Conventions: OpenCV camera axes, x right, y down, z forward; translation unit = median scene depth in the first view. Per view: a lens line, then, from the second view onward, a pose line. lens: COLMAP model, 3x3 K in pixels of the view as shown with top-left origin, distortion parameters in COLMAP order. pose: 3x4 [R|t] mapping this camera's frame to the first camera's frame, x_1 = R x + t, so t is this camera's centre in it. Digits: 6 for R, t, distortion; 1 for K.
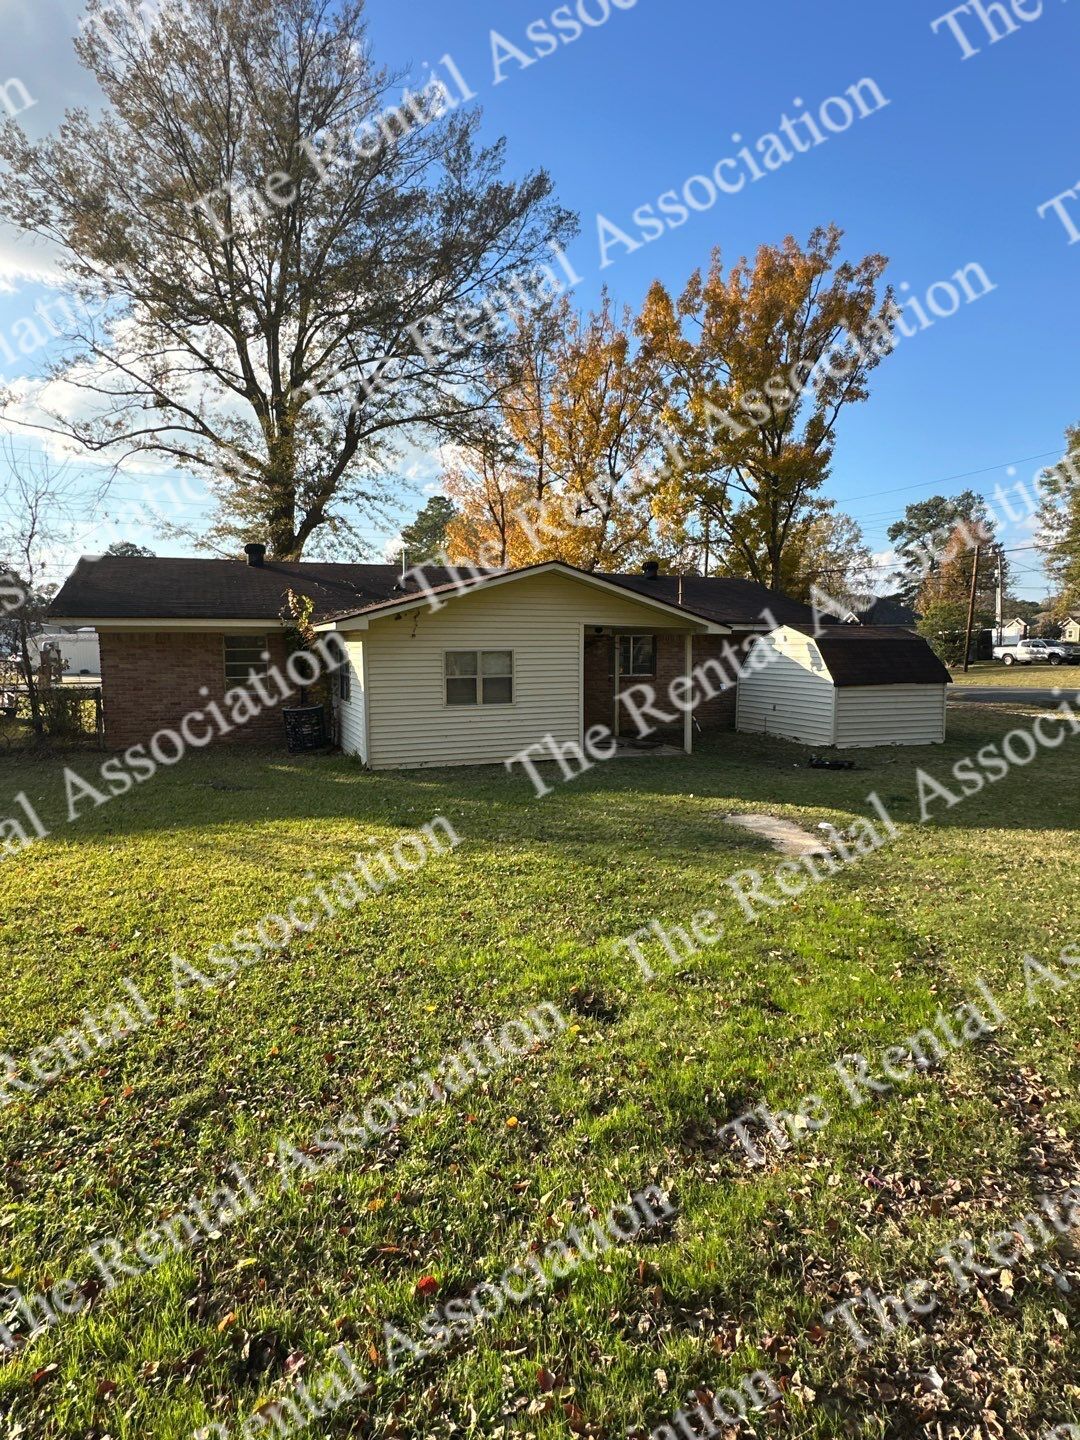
lens RADIAL K [[640.7, 0, 540.0], [0, 640.7, 720.0], [0, 0, 1]] dist [-0.001050, 0.000244]
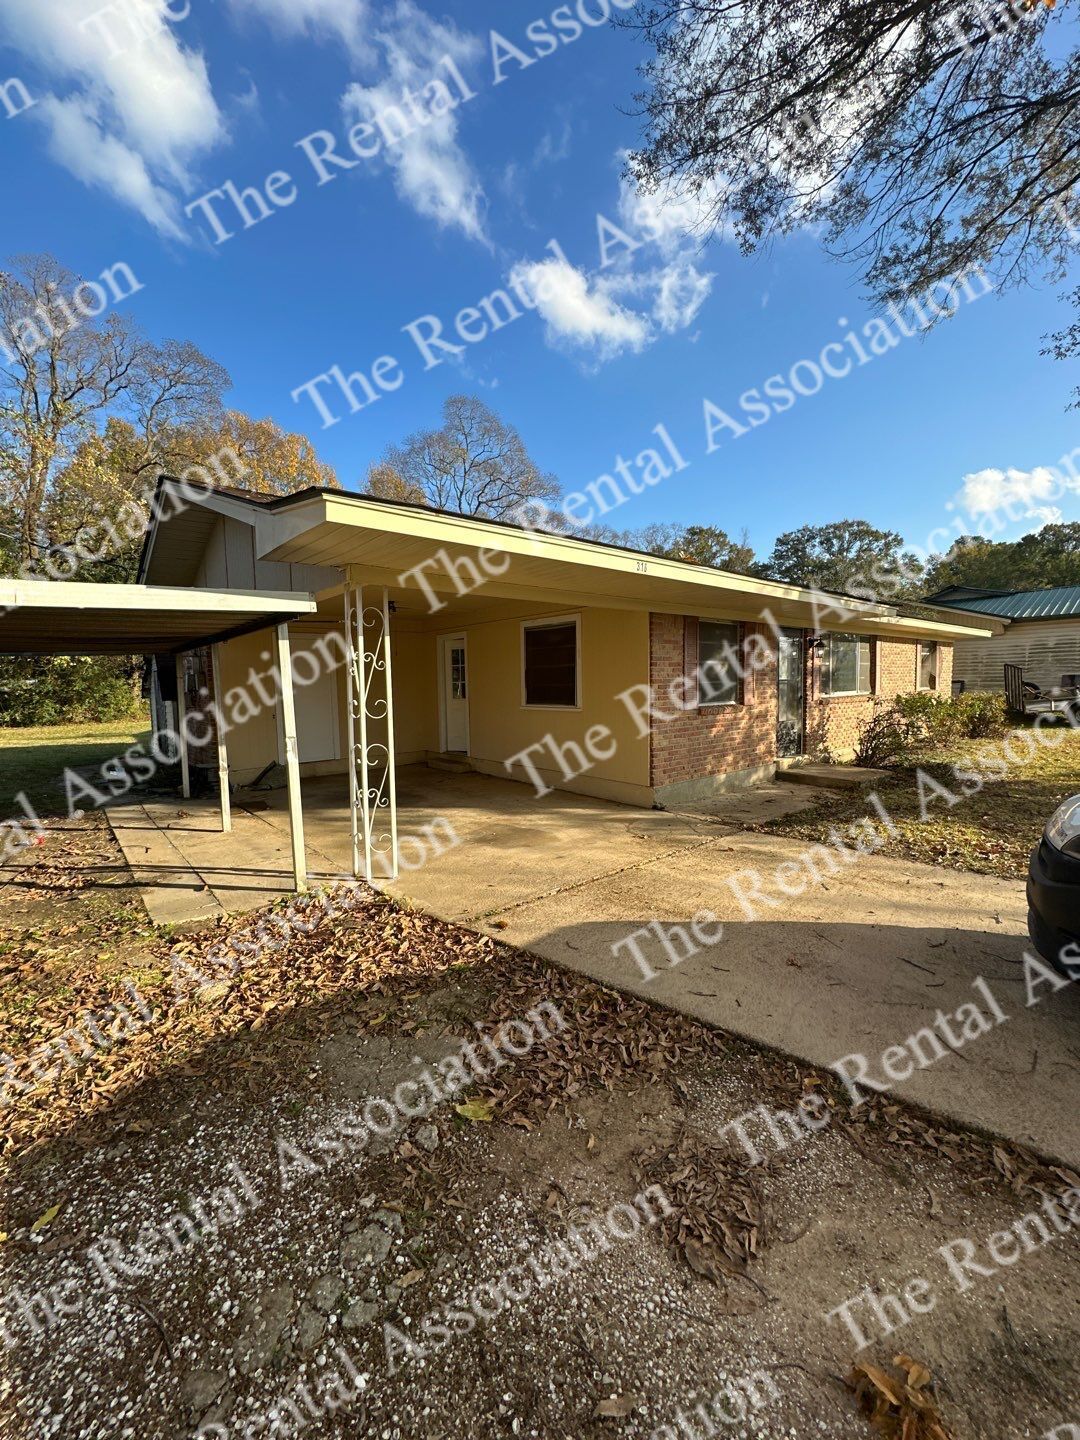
lens RADIAL K [[640.7, 0, 540.0], [0, 640.7, 720.0], [0, 0, 1]] dist [-0.001050, 0.000244]
pose [[1.000000, -0.000797, 0.000420, -0.167944], [0.000797, 0.999999, 0.001378, -0.291501], [-0.000421, -0.001377, 0.999999, -0.000112]]
